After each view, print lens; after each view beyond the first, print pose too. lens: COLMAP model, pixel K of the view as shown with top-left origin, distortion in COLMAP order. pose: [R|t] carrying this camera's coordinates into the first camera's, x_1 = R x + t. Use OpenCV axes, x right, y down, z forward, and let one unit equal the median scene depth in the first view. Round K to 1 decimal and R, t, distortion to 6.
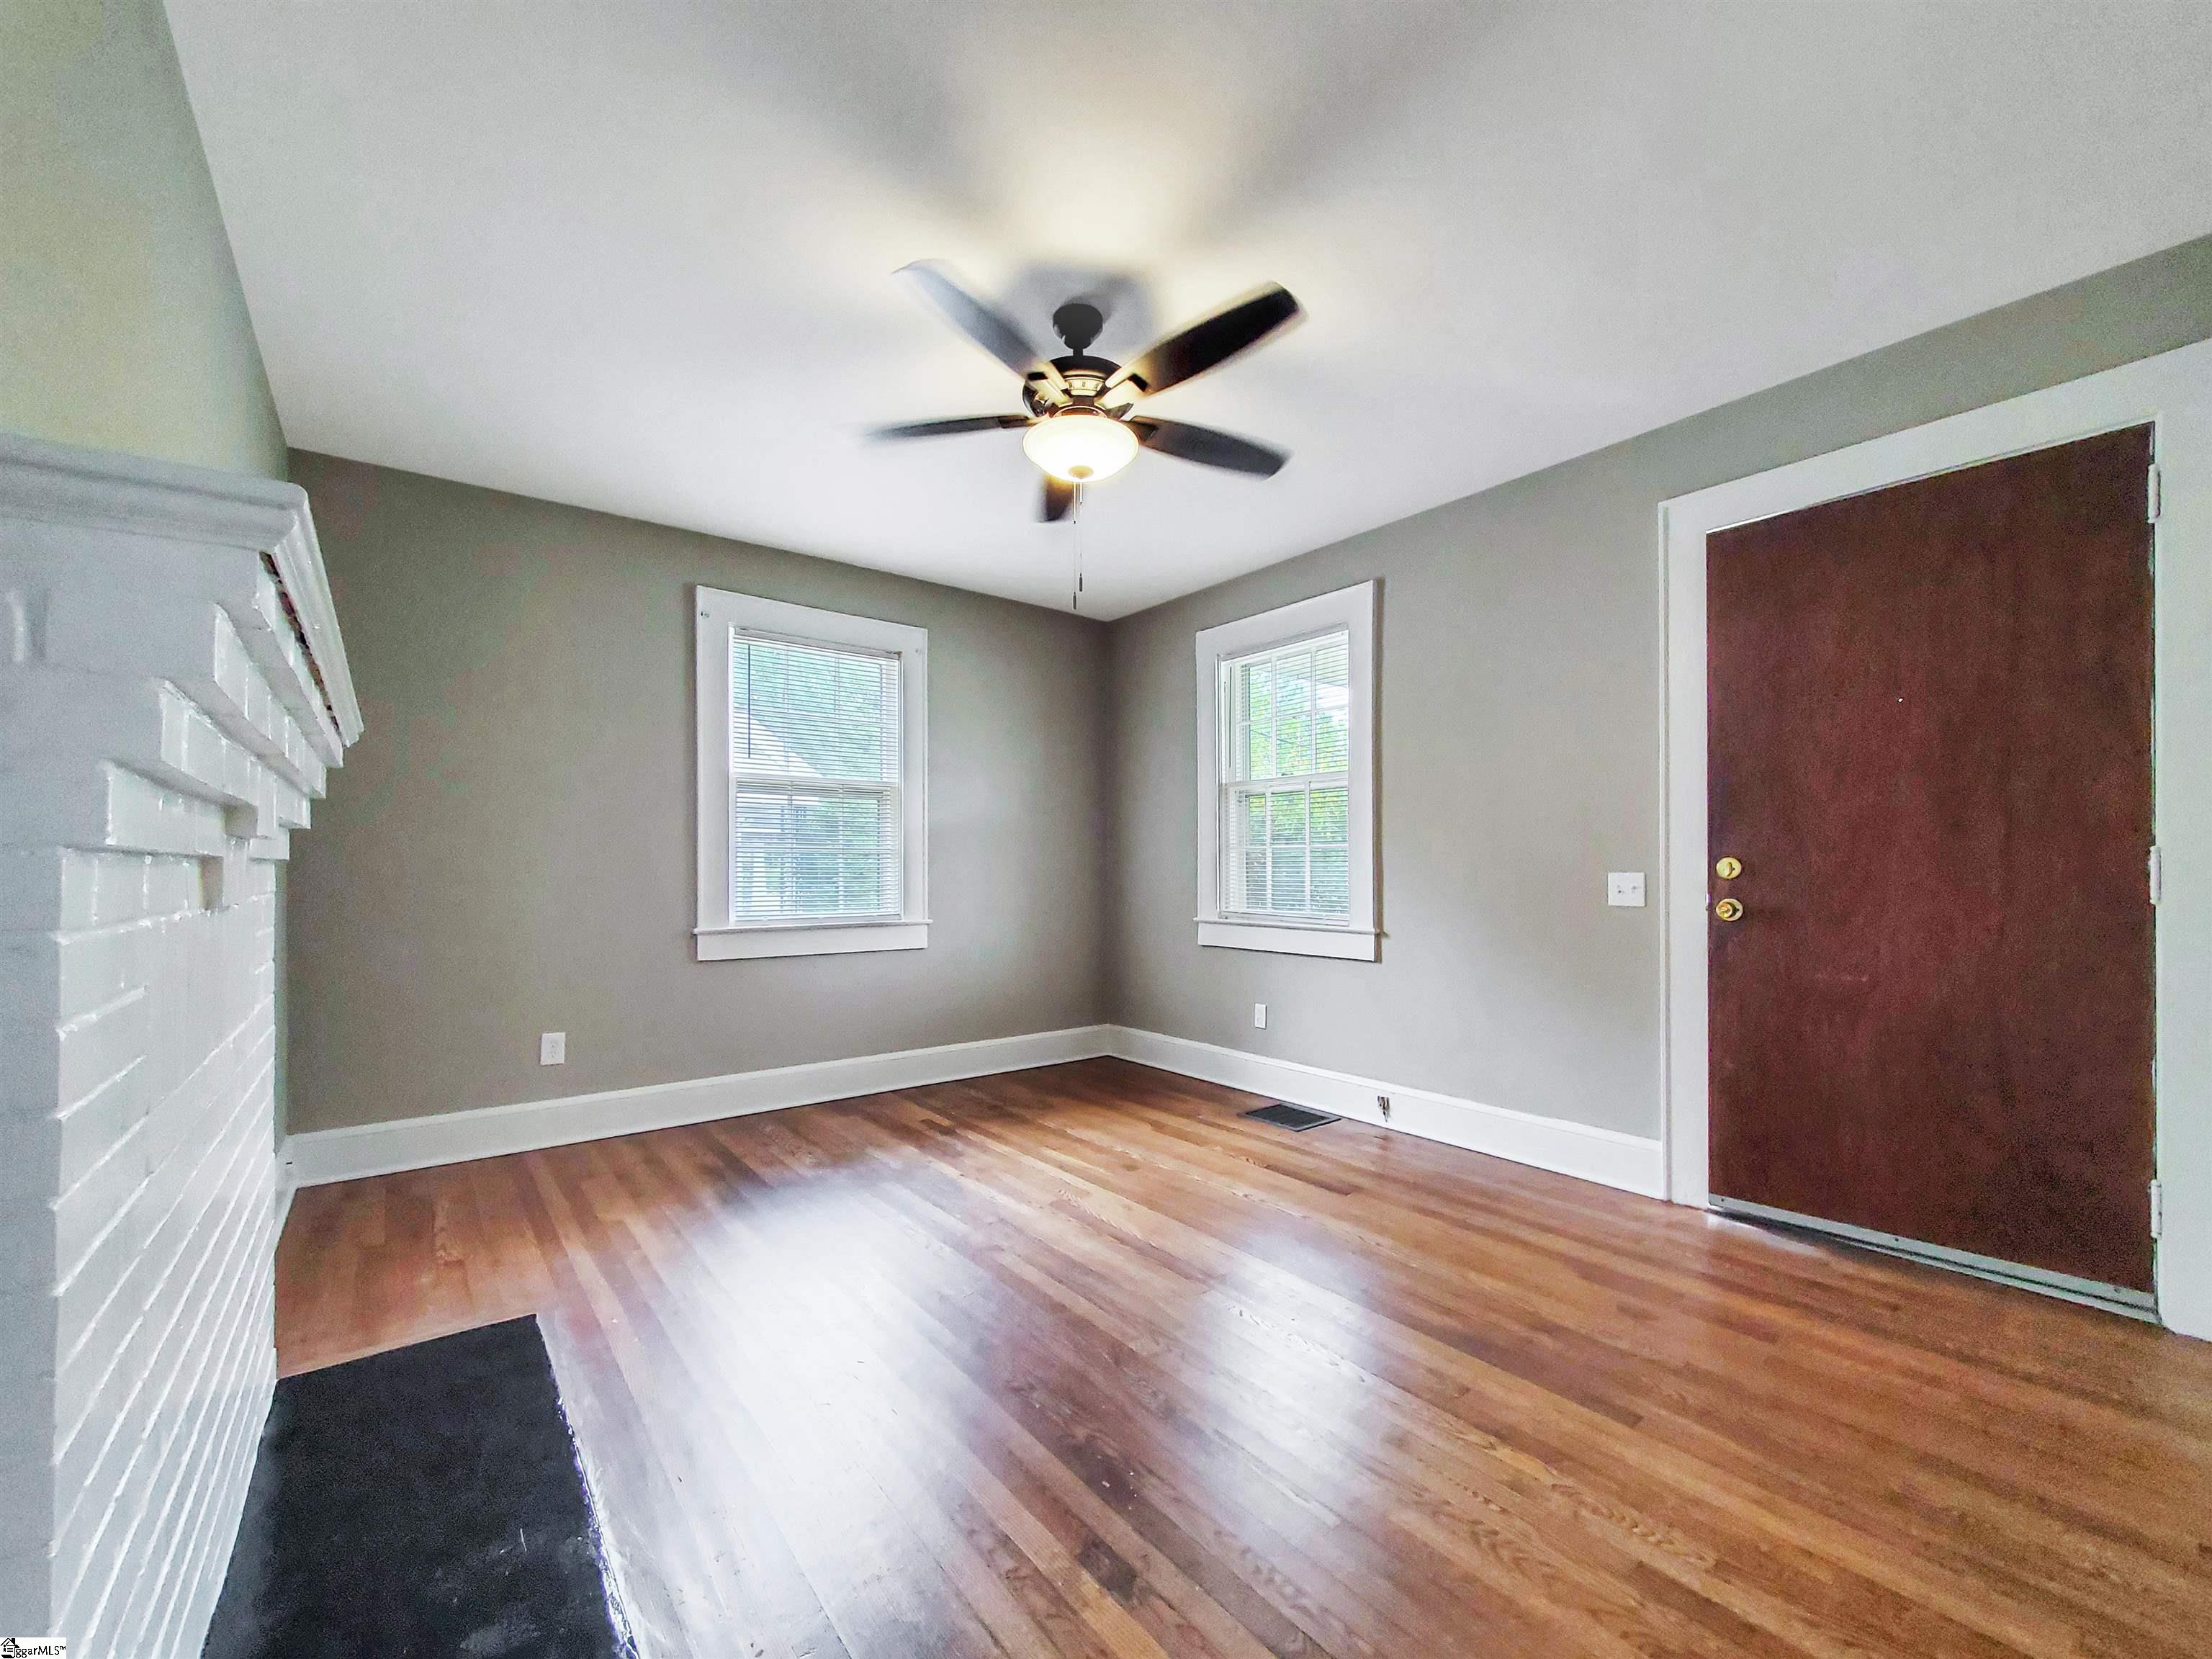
lens RADIAL K [[899.9, 0, 1111.0], [0, 899.9, 812.0], [0, 0, 1]] dist [-0.000722, -0.000051]
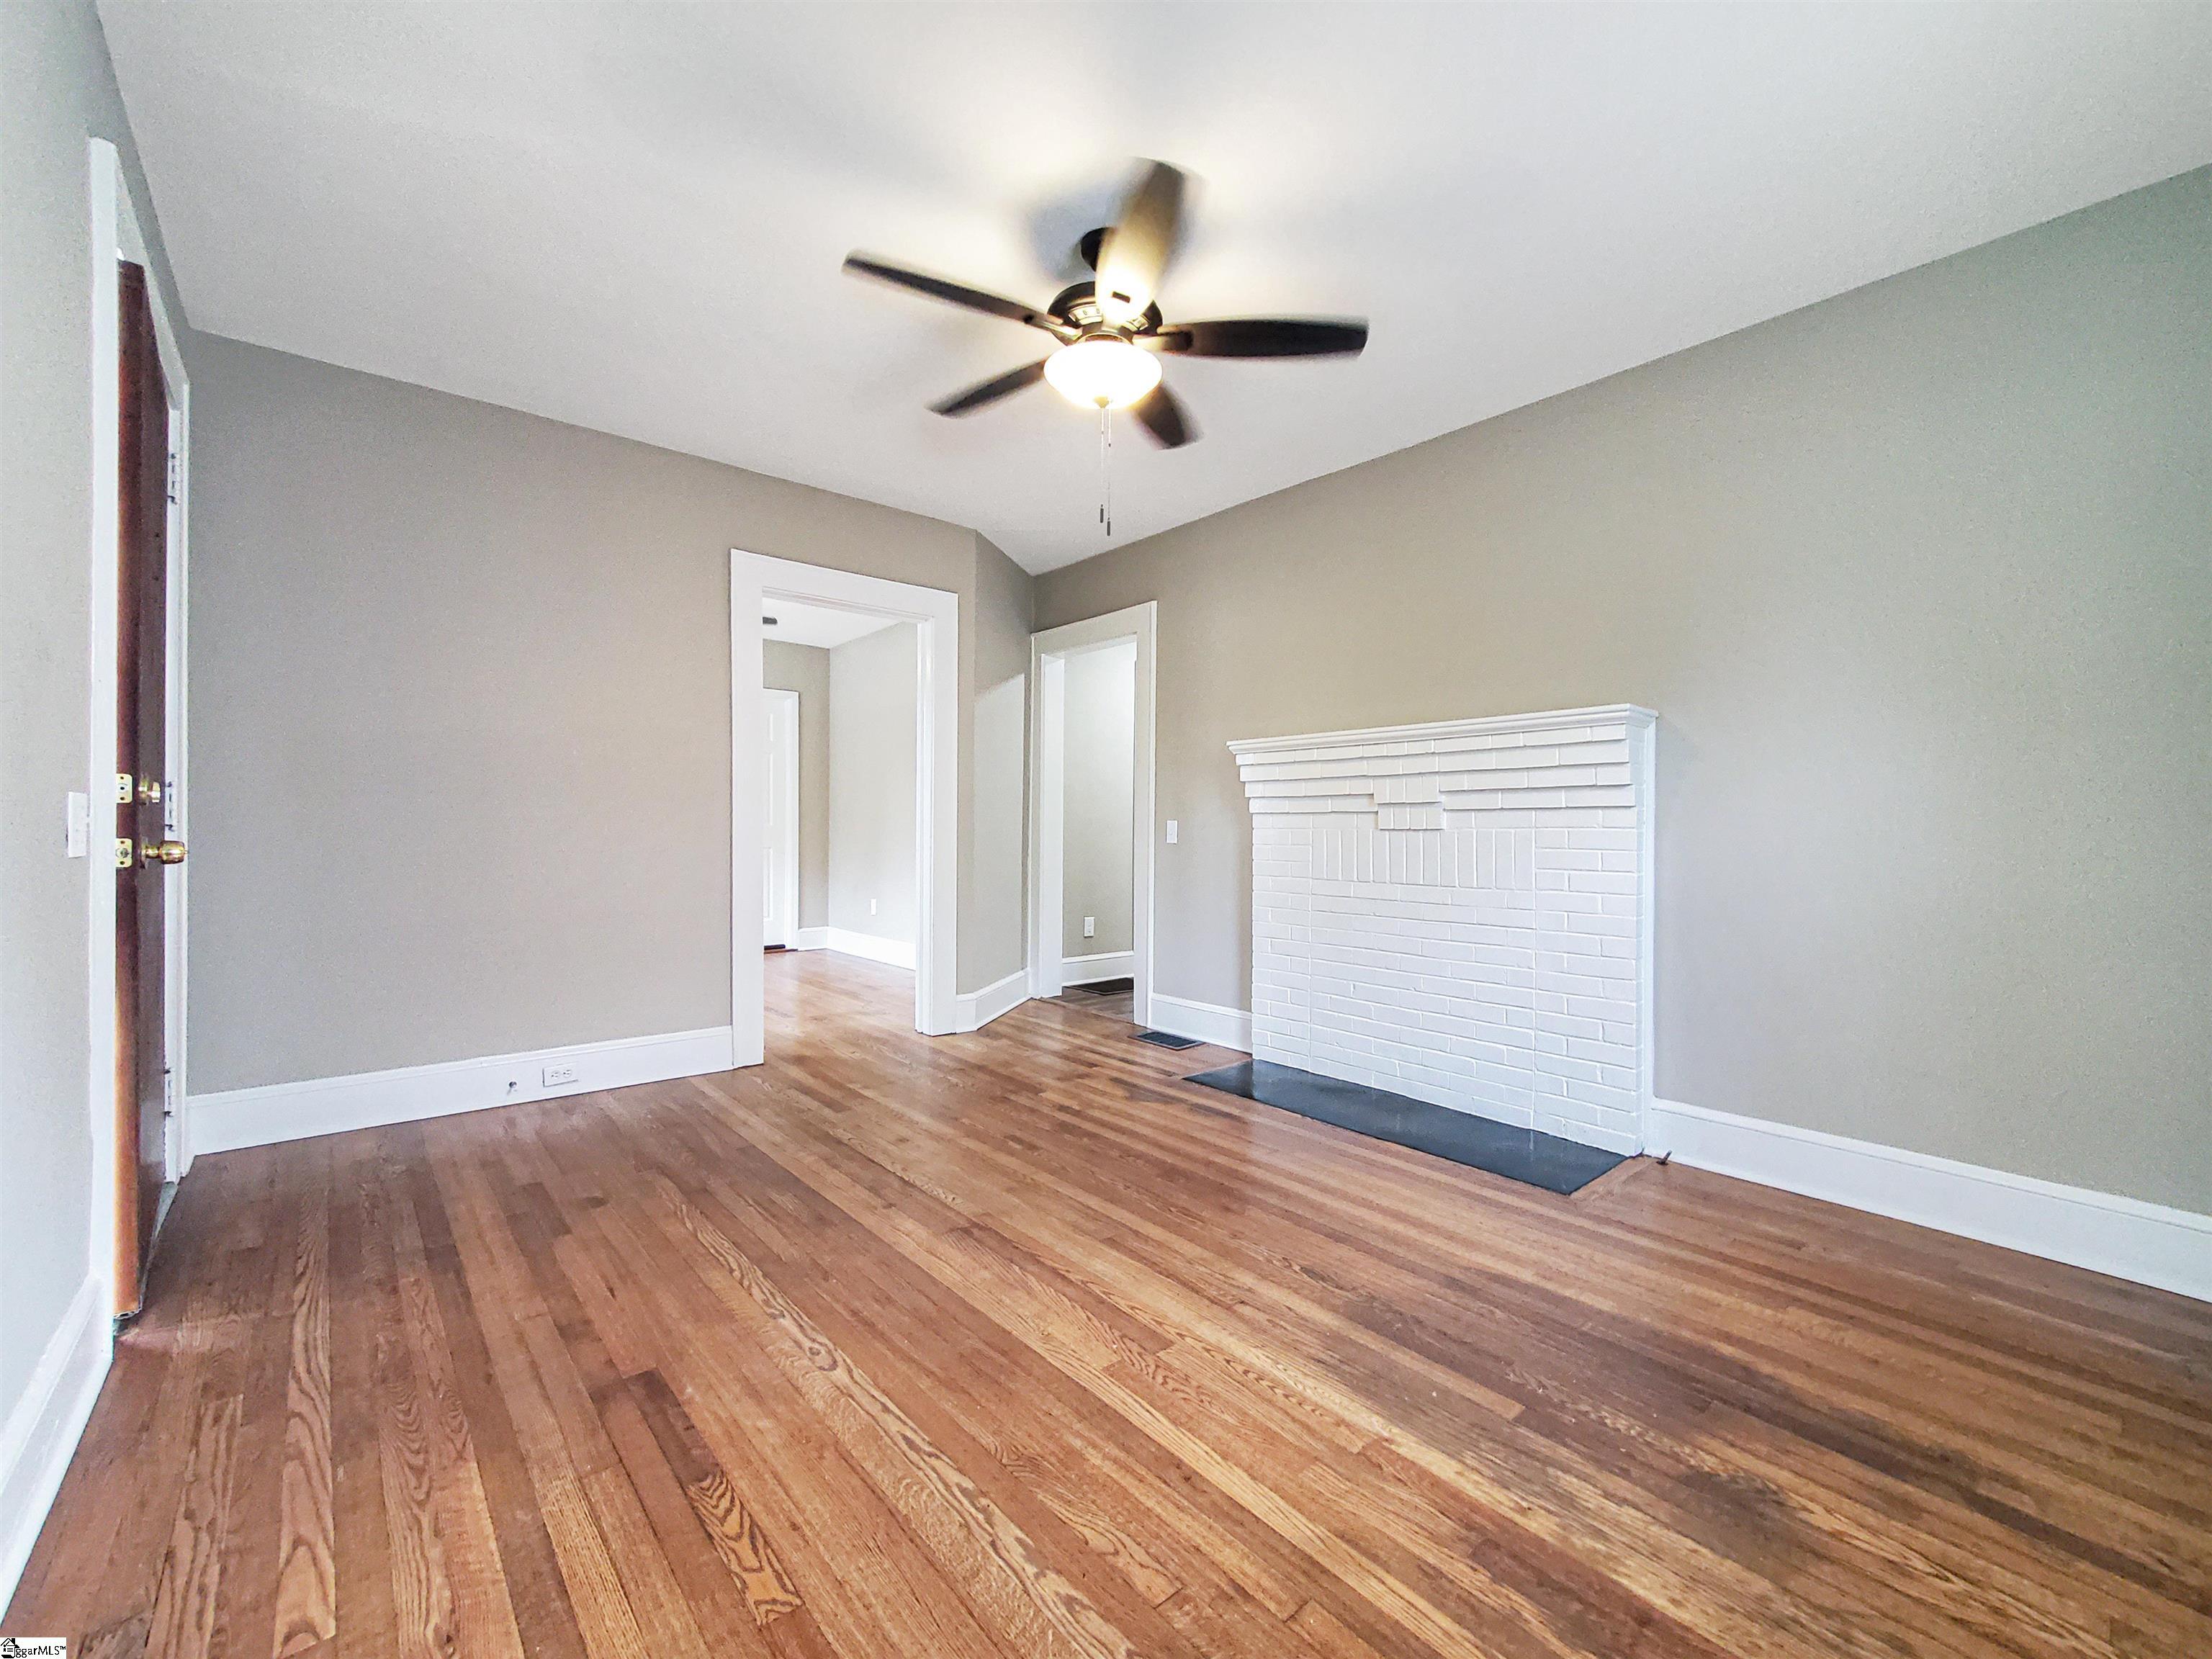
lens RADIAL K [[939.6, 0, 1069.1], [0, 939.6, 795.4], [0, 0, 1]] dist [0.002064, 0.000072]
pose [[-0.999967, -0.007893, -0.002098, 0.004703], [-0.007655, 0.995362, -0.095895, 0.113650], [0.002845, -0.095876, -0.995389, 1.519256]]
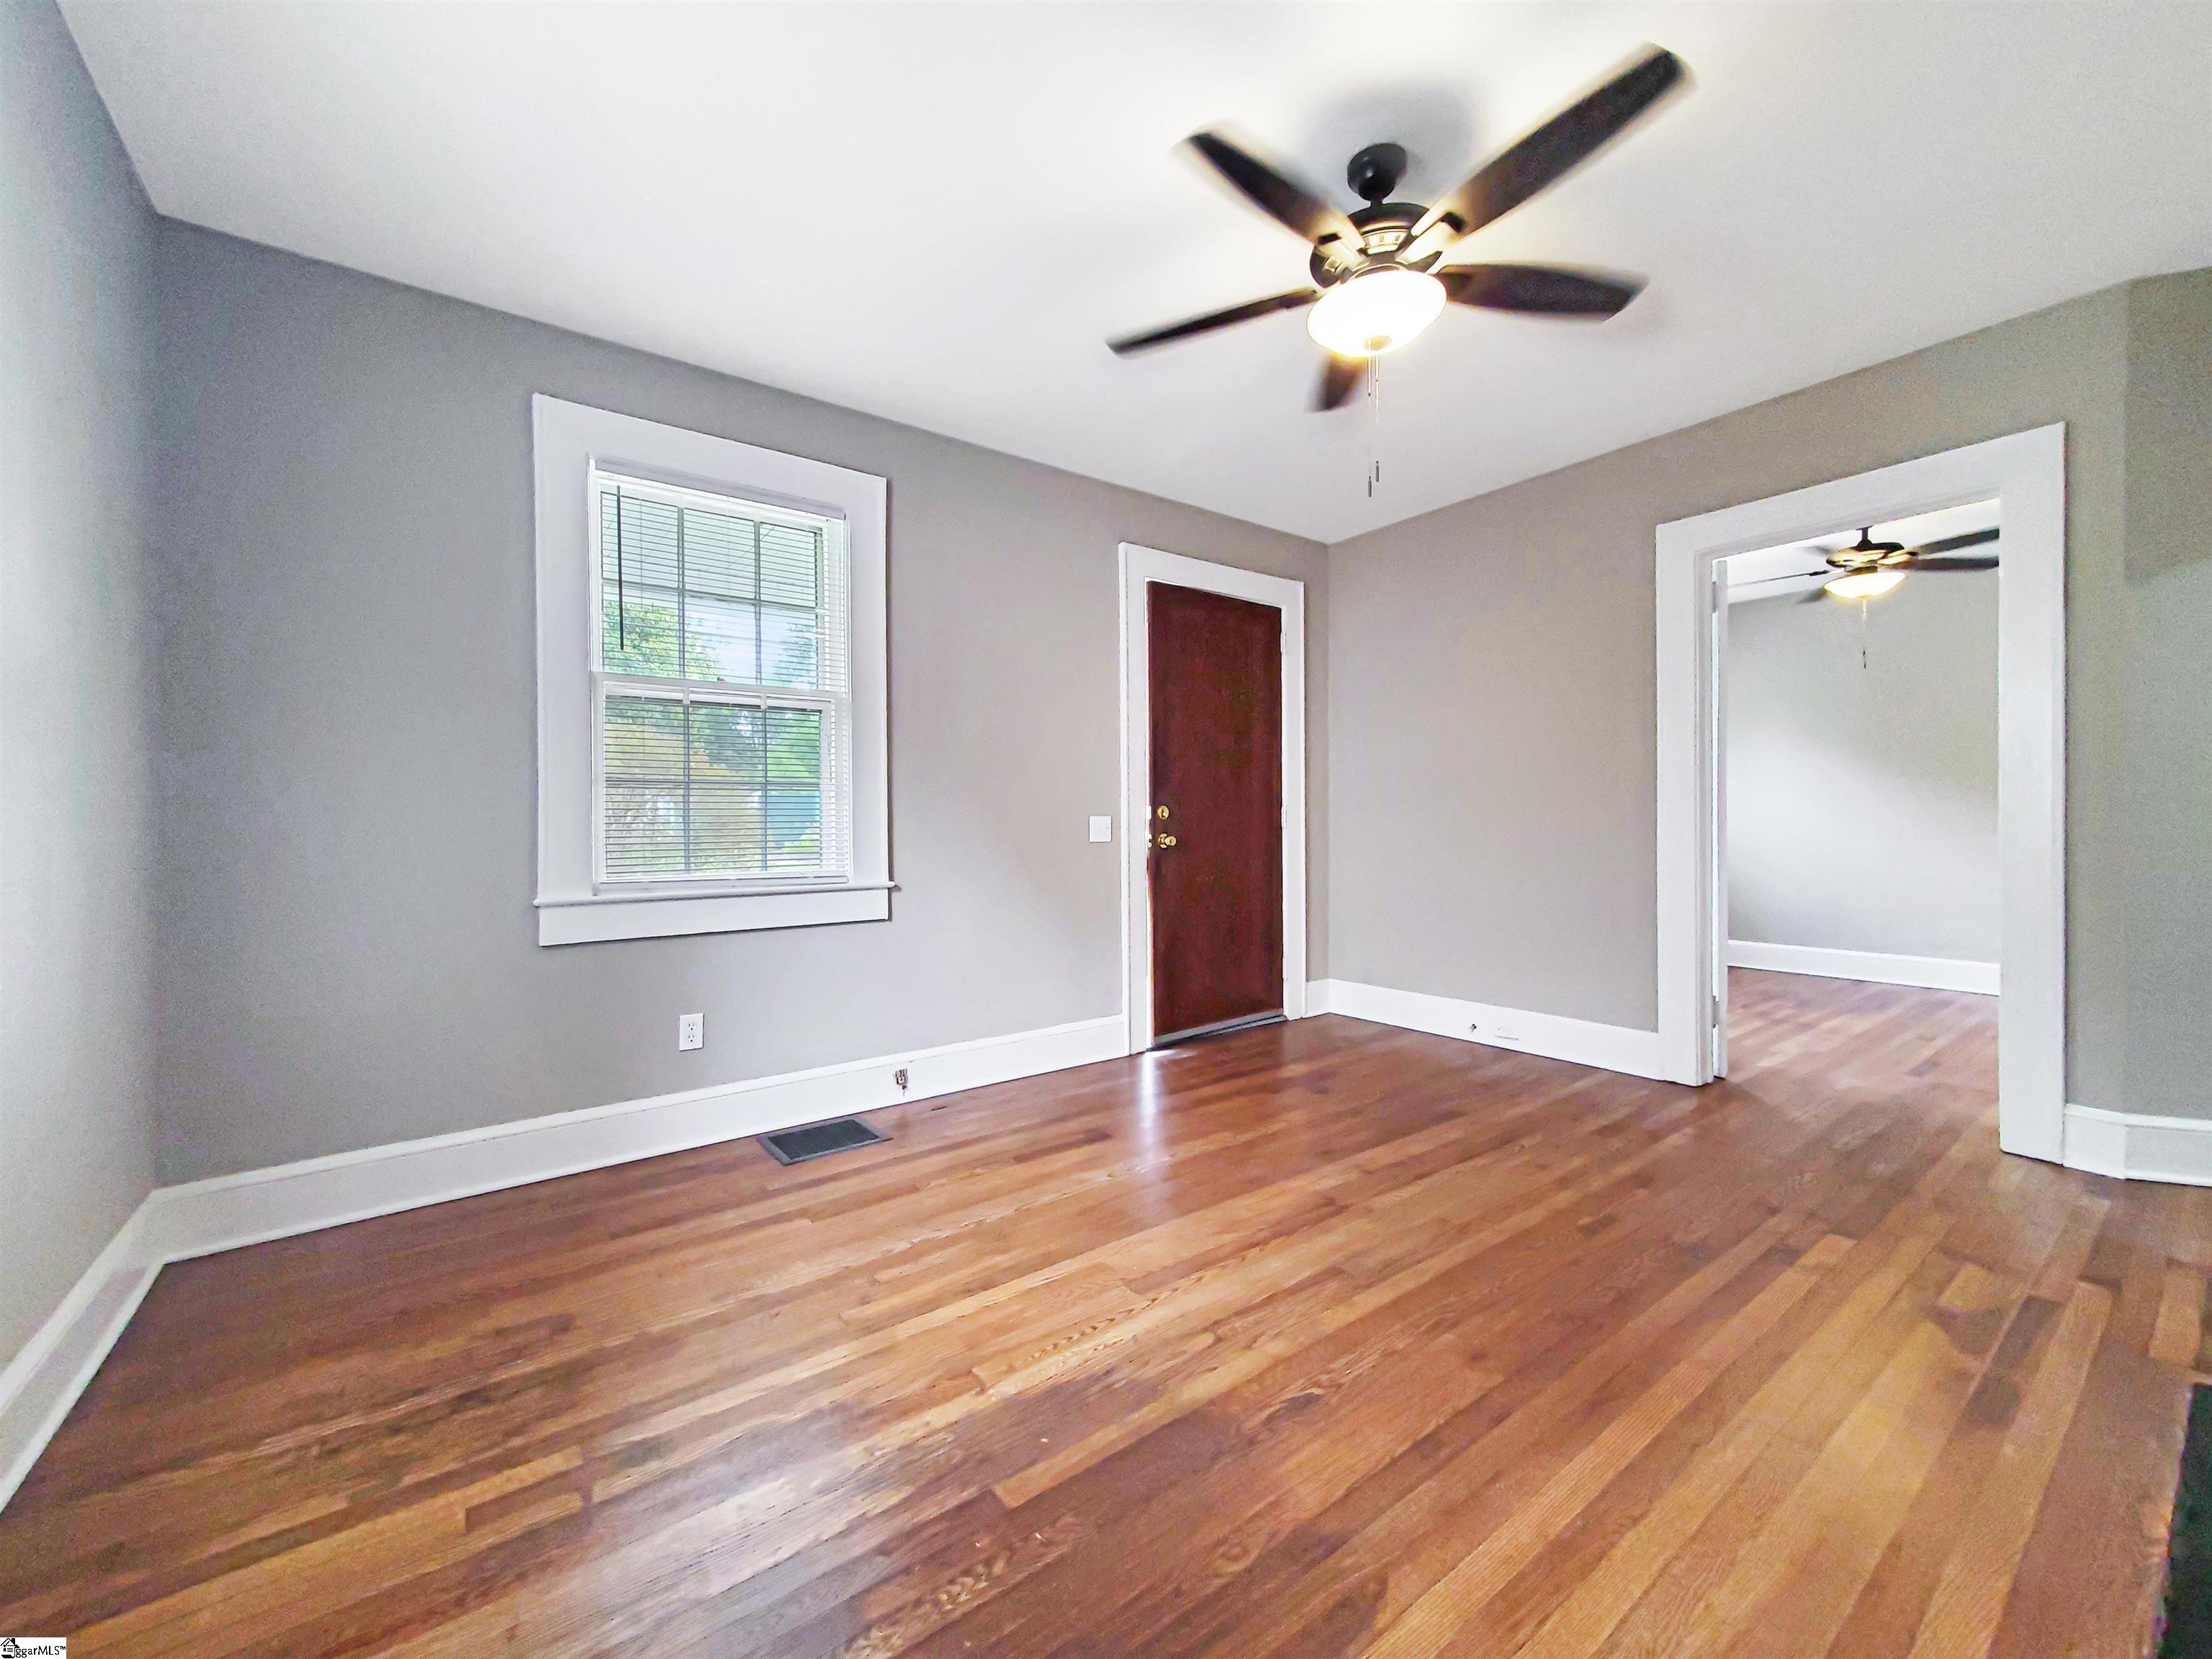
lens RADIAL K [[887.1, 0, 1117.3], [0, 887.1, 815.4], [0, 0, 1]] dist [0.020722, 0.000175]
pose [[0.029718, 0.005671, 0.999542, -0.680301], [-0.052674, 0.998603, -0.004100, 0.069034], [-0.998169, -0.052529, 0.029975, 0.920535]]
